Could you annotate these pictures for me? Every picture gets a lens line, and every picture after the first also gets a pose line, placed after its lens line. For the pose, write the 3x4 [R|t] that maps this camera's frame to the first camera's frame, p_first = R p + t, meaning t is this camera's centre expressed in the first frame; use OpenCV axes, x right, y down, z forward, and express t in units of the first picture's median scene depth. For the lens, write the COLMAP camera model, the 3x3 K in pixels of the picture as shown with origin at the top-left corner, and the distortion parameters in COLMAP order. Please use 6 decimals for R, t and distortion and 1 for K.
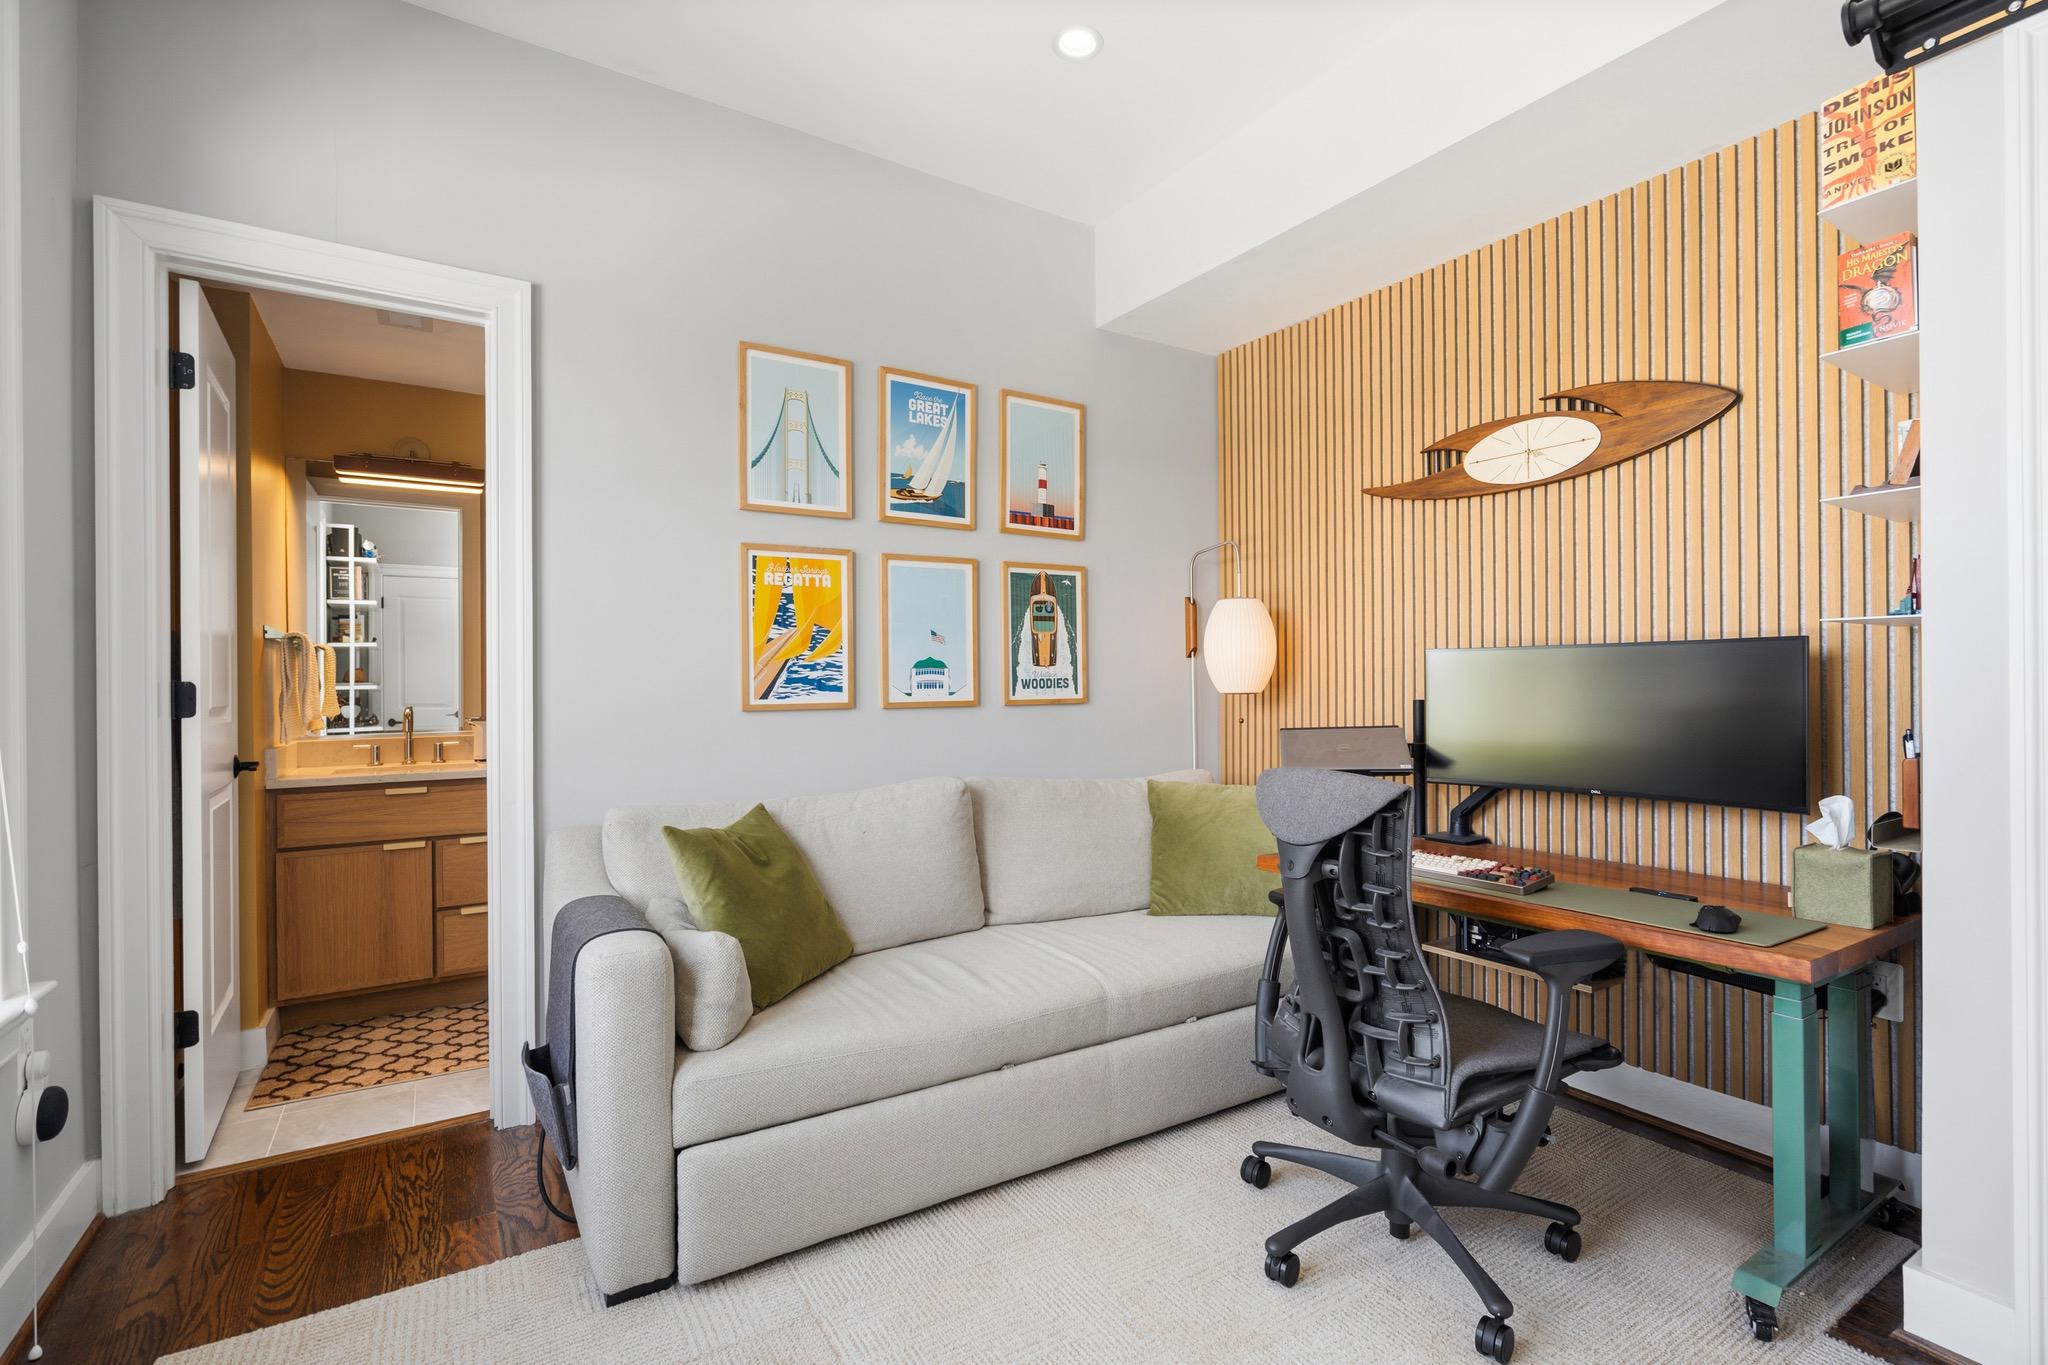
lens RADIAL K [[946.2, 0, 1031.6], [0, 946.2, 676.1], [0, 0, 1]] dist [0.001380, 0.000599]
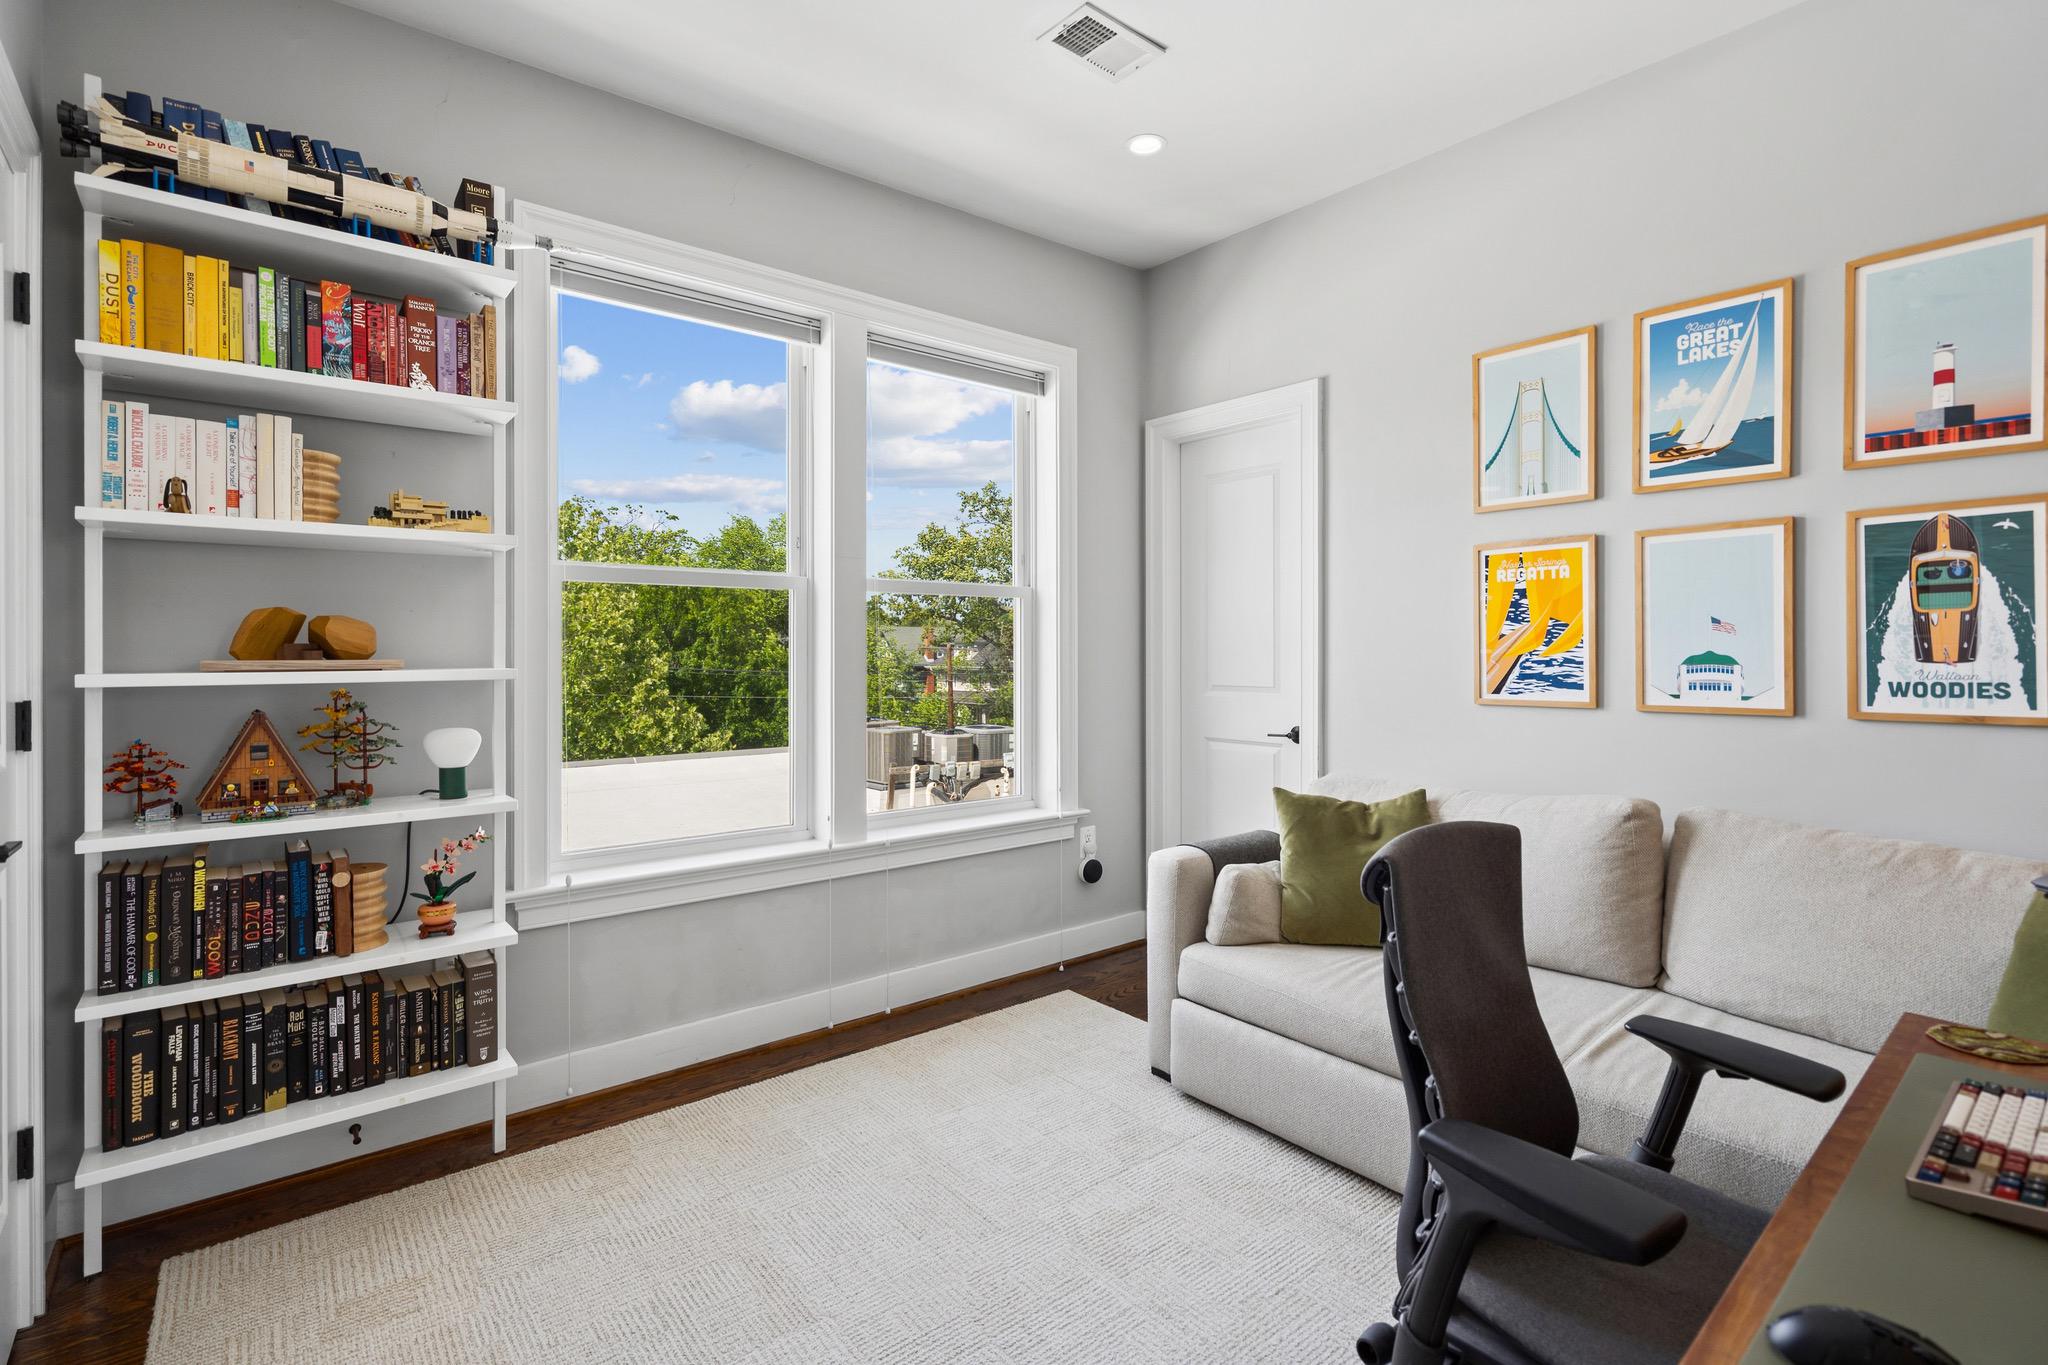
lens RADIAL K [[936.5, 0, 1032.2], [0, 936.5, 653.8], [0, 0, 1]] dist [0.009976, 0.000567]
pose [[0.143594, 0.004468, -0.989627, 0.593513], [0.004962, 0.999974, 0.005235, -0.024535], [0.989624, -0.005662, 0.143568, 0.321437]]
